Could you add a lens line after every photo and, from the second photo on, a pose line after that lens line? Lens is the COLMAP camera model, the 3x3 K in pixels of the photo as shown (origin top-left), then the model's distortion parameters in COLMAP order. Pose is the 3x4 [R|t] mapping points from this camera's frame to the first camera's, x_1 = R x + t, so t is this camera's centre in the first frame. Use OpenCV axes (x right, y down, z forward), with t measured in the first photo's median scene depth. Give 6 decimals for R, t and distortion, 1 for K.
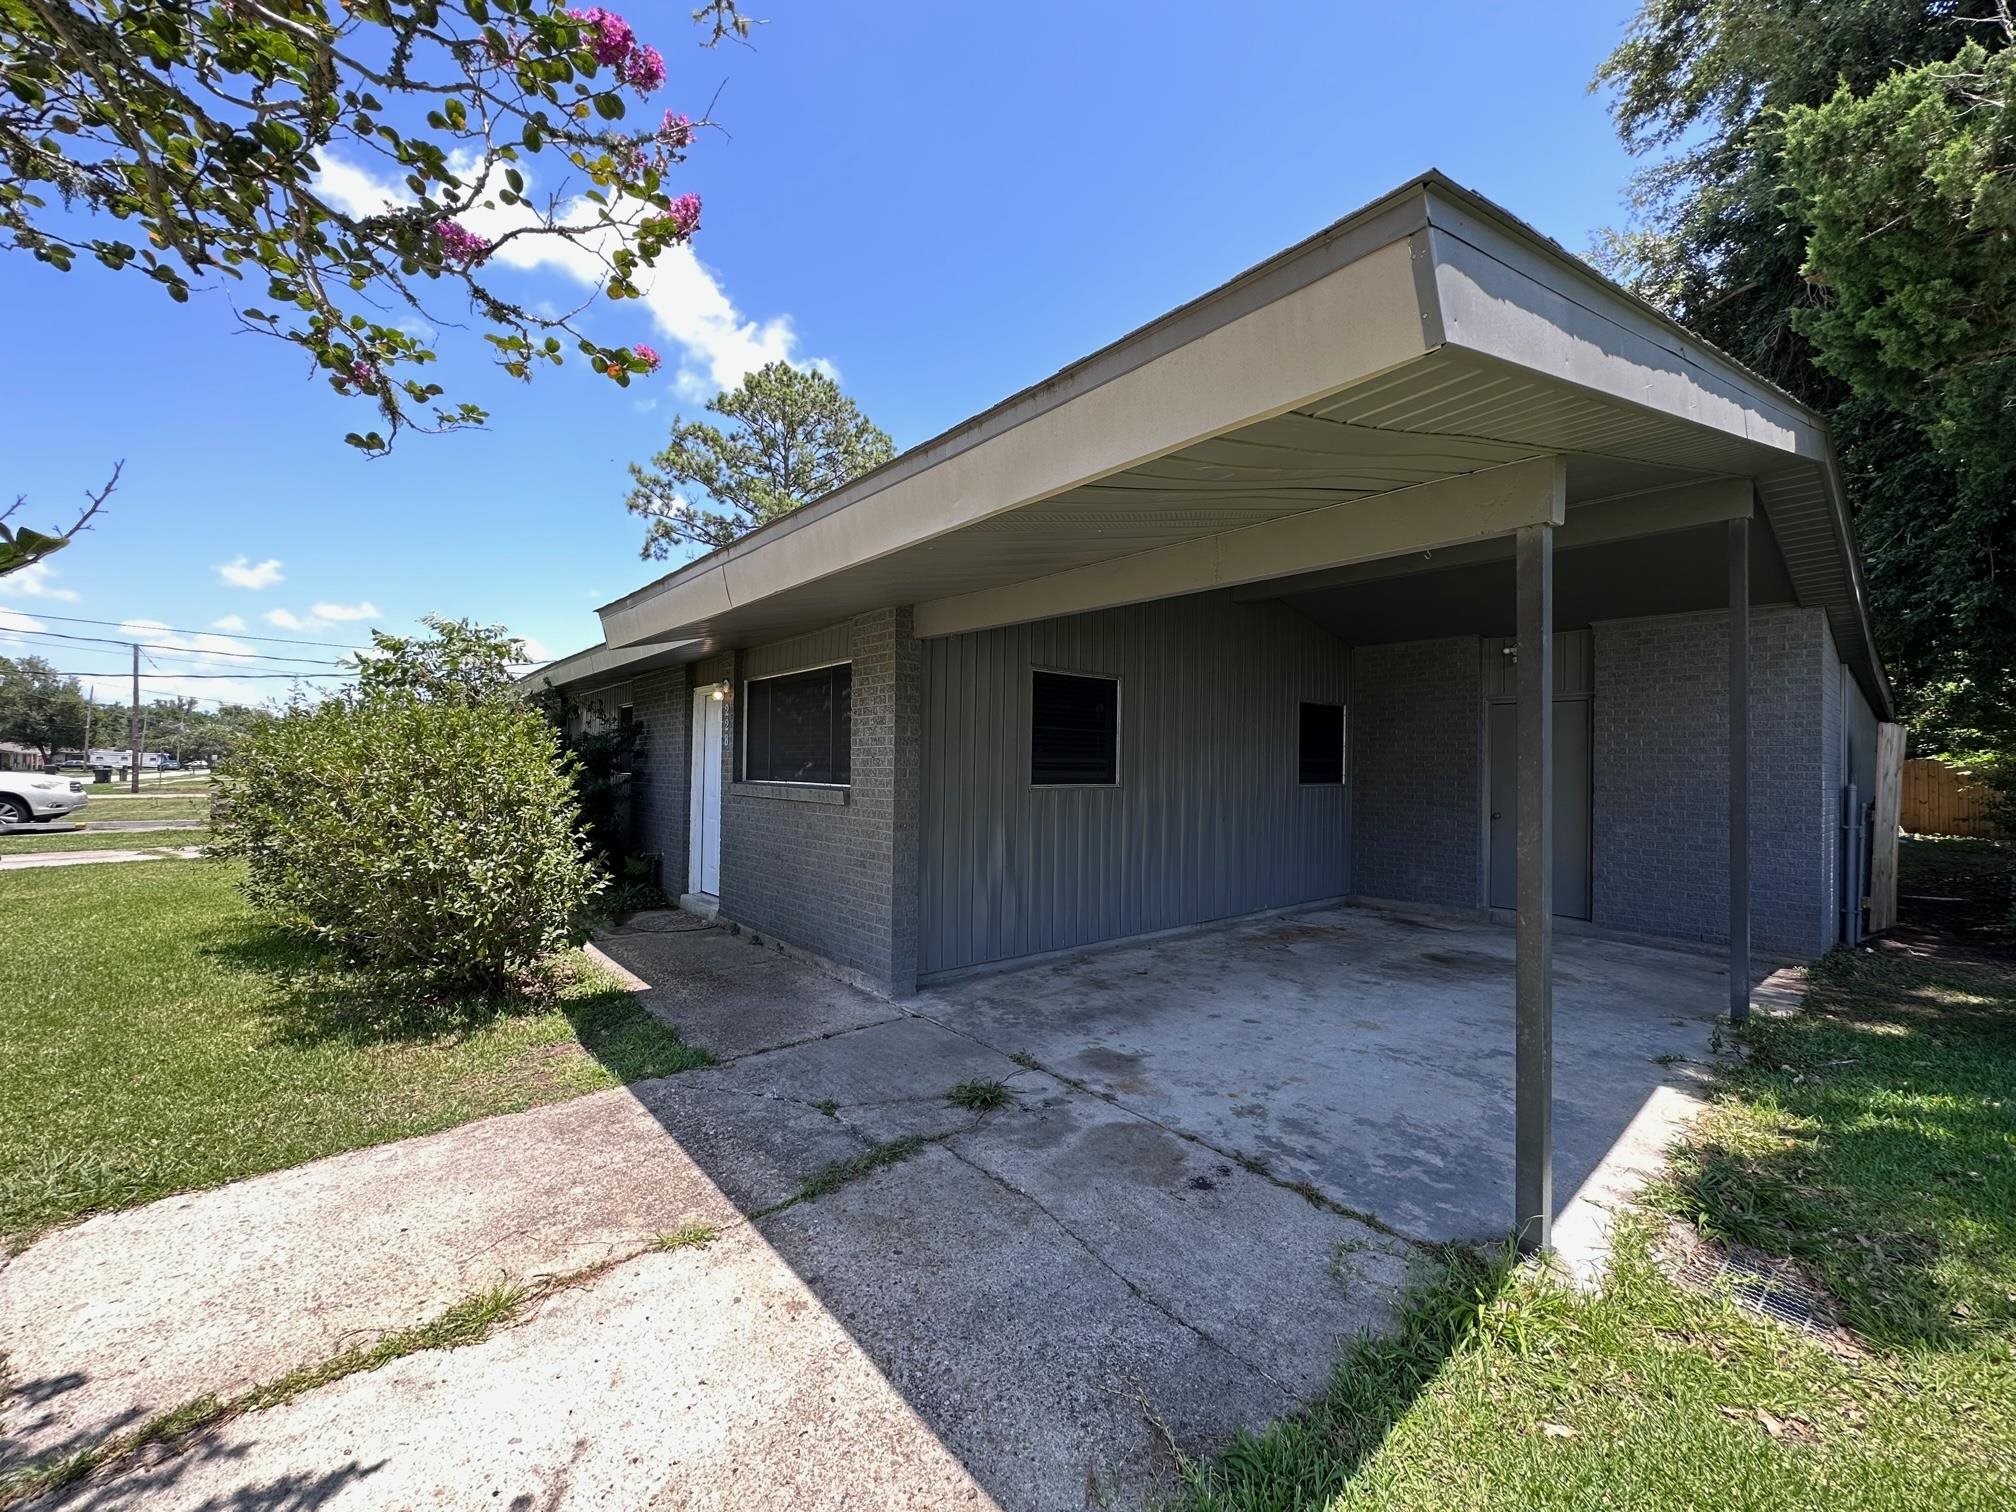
lens RADIAL K [[809.3, 0, 1008.0], [0, 809.3, 756.0], [0, 0, 1]] dist [-0.001255, -0.000147]
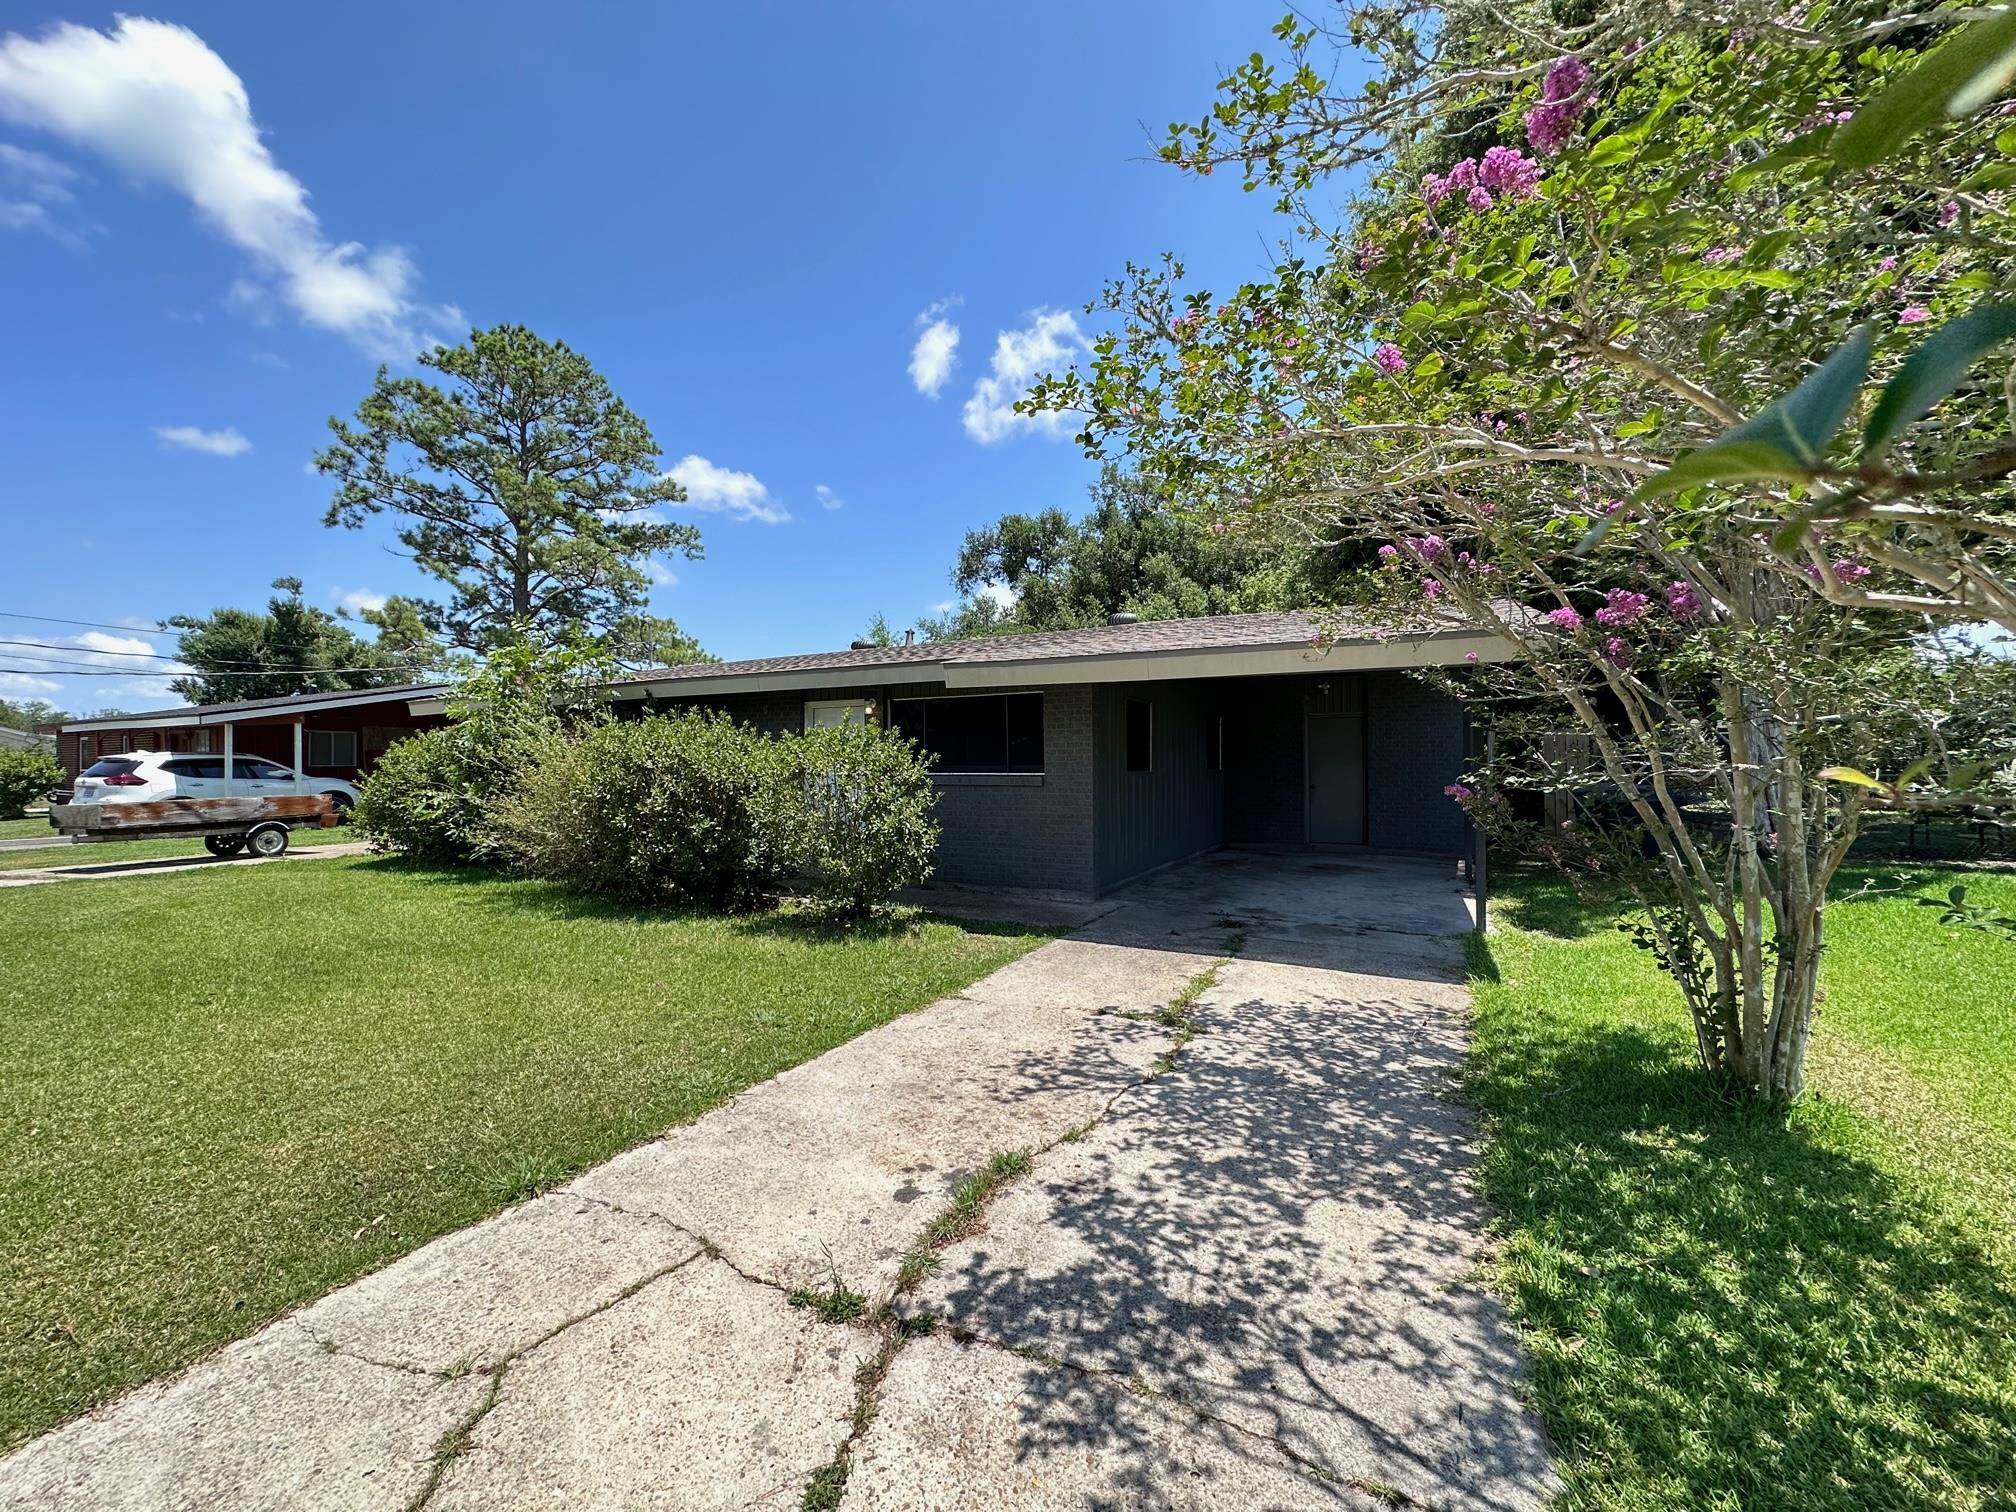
lens RADIAL K [[809.3, 0, 1008.0], [0, 809.3, 756.0], [0, 0, 1]] dist [-0.001255, -0.000147]
pose [[0.929434, -0.013841, 0.368729, -0.110654], [0.011433, 0.999897, 0.008715, -0.001515], [-0.368811, -0.003884, 0.929496, -0.056794]]
